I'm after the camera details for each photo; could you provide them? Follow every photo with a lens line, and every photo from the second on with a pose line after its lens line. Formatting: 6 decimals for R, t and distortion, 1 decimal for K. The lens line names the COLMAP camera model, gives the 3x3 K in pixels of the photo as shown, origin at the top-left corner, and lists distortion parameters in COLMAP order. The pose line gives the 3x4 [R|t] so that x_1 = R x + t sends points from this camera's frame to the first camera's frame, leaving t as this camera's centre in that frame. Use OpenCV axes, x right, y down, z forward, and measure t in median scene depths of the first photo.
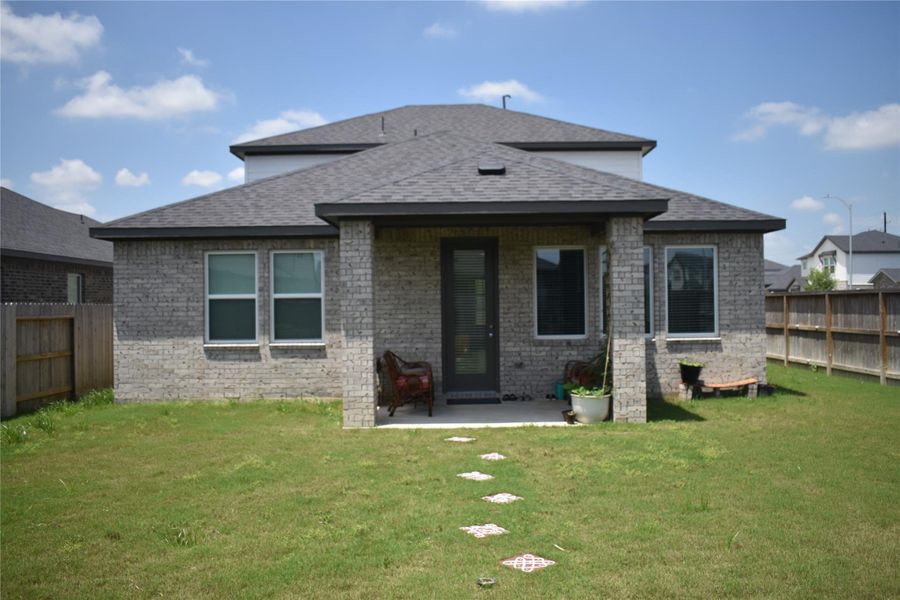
lens RADIAL K [[743.6, 0, 486.6], [0, 743.6, 304.7], [0, 0, 1]] dist [-0.102318, 0.019849]
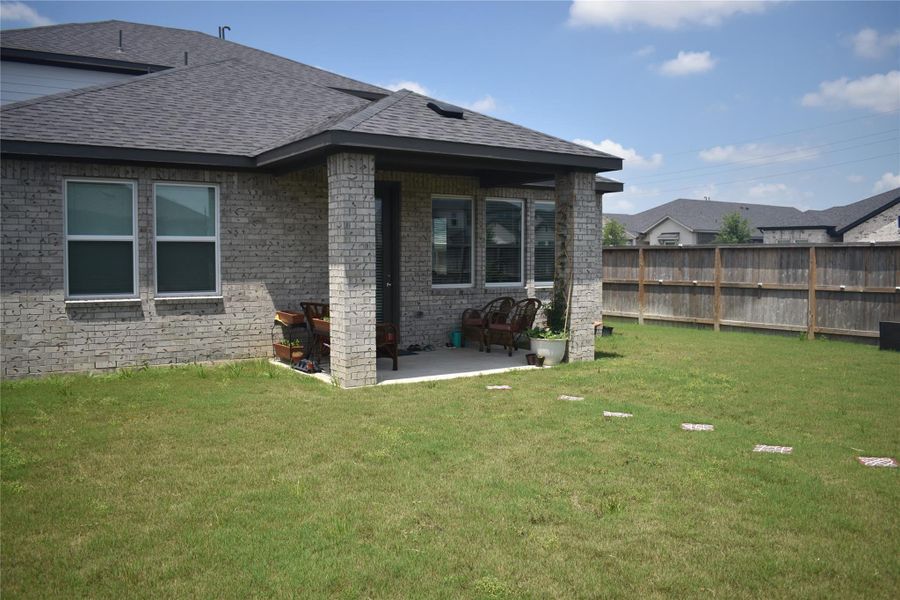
lens RADIAL K [[743.6, 0, 452.0], [0, 743.6, 298.9], [0, 0, 1]] dist [-0.102318, 0.019849]
pose [[0.839205, -0.018125, 0.543513, -0.454993], [-0.009046, 0.998841, 0.047278, 0.013558], [-0.543740, -0.044592, 0.838068, 0.155778]]
